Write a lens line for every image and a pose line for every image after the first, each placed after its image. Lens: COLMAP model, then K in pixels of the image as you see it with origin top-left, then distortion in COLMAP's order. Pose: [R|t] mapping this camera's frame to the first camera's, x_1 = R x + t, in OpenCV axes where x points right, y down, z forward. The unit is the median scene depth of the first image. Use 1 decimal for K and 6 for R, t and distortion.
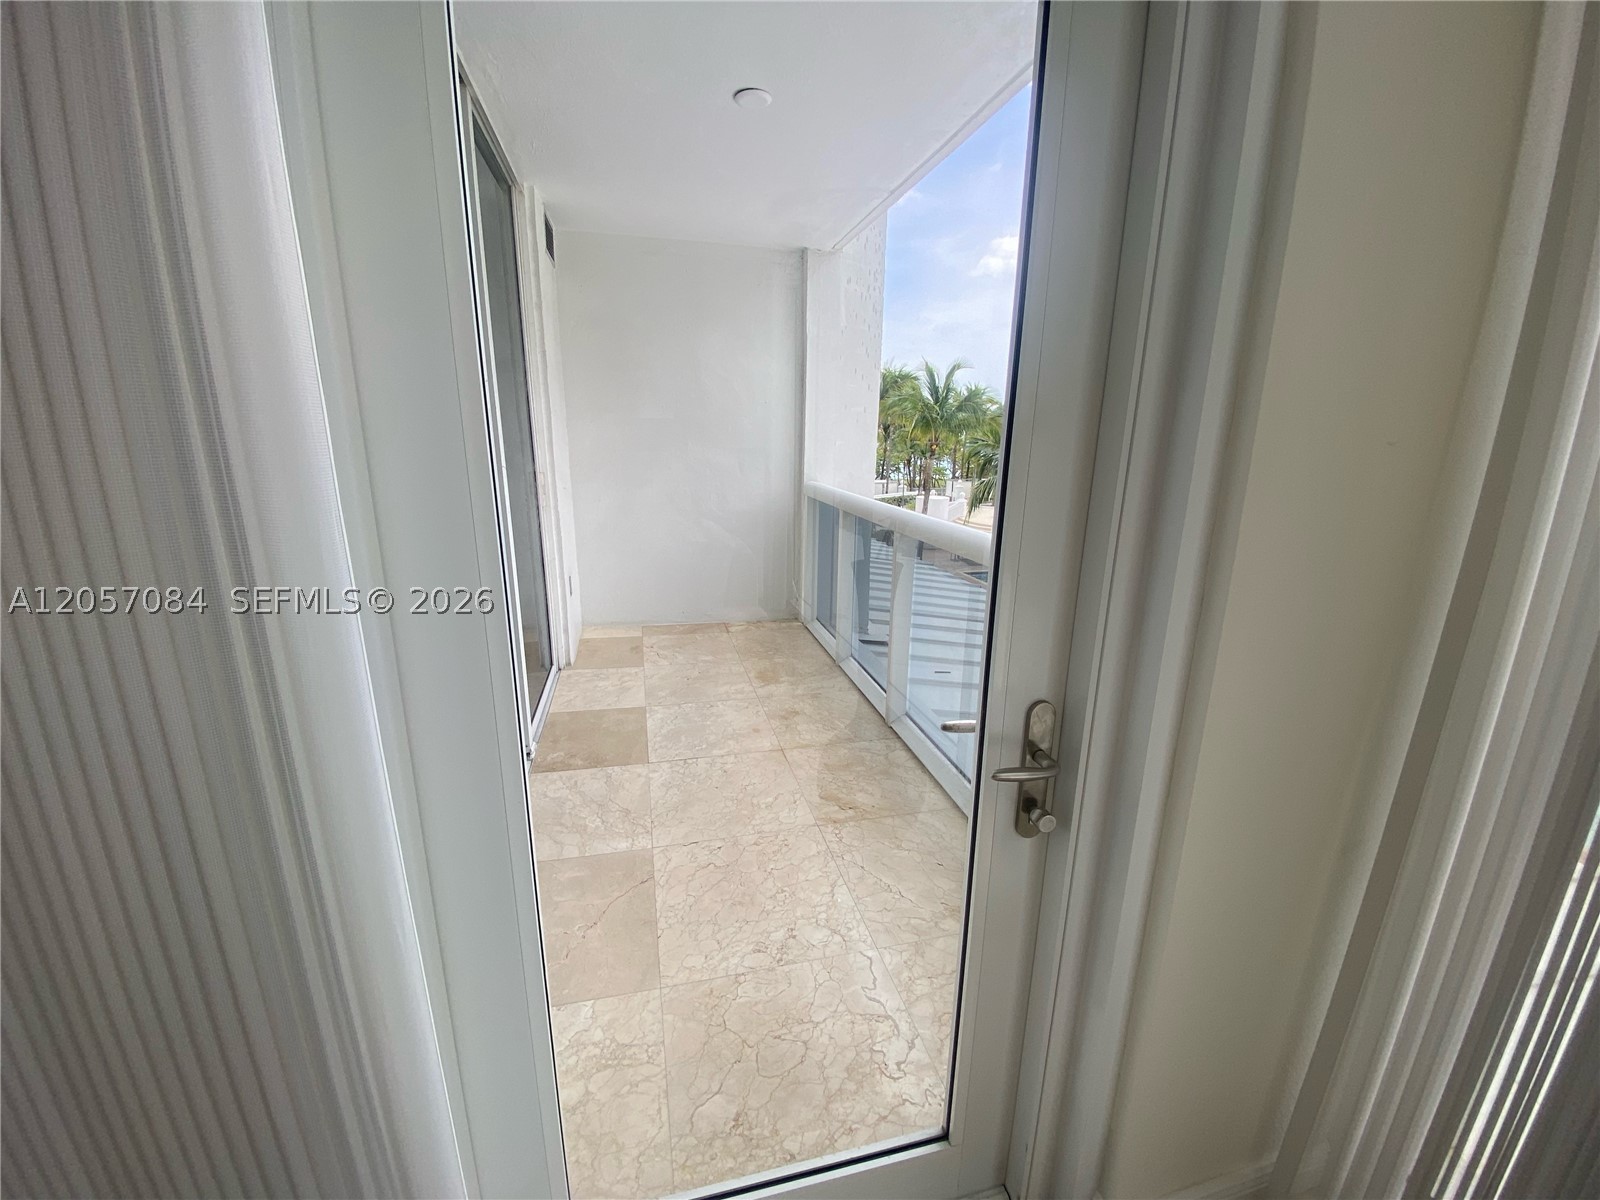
lens RADIAL K [[648.4, 0, 799.9], [0, 648.4, 604.9], [0, 0, 1]] dist [0.020972, -0.019252]
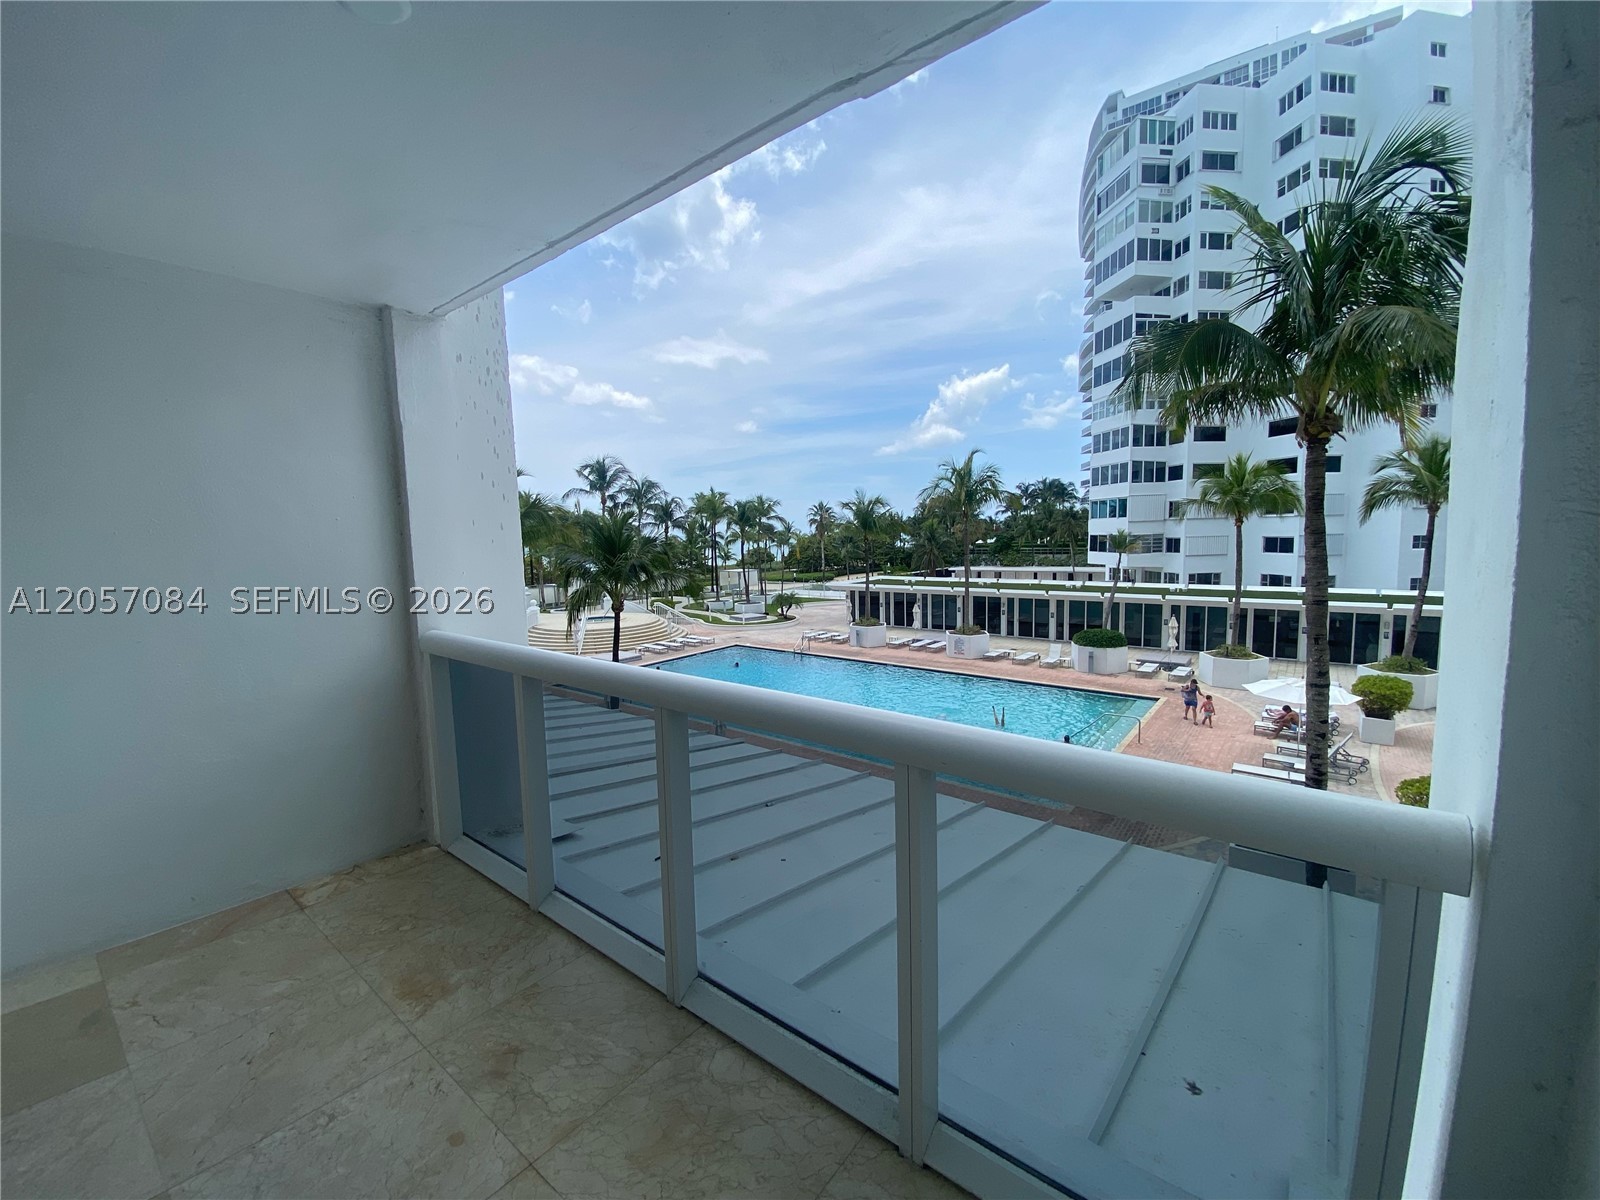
lens RADIAL K [[648.4, 0, 790.3], [0, 648.4, 592.0], [0, 0, 1]] dist [0.020972, -0.019252]
pose [[0.794987, -0.100990, 0.598161, -0.093356], [0.197085, 0.975553, -0.097230, -0.101156], [-0.573719, 0.195185, 0.795456, 0.263837]]
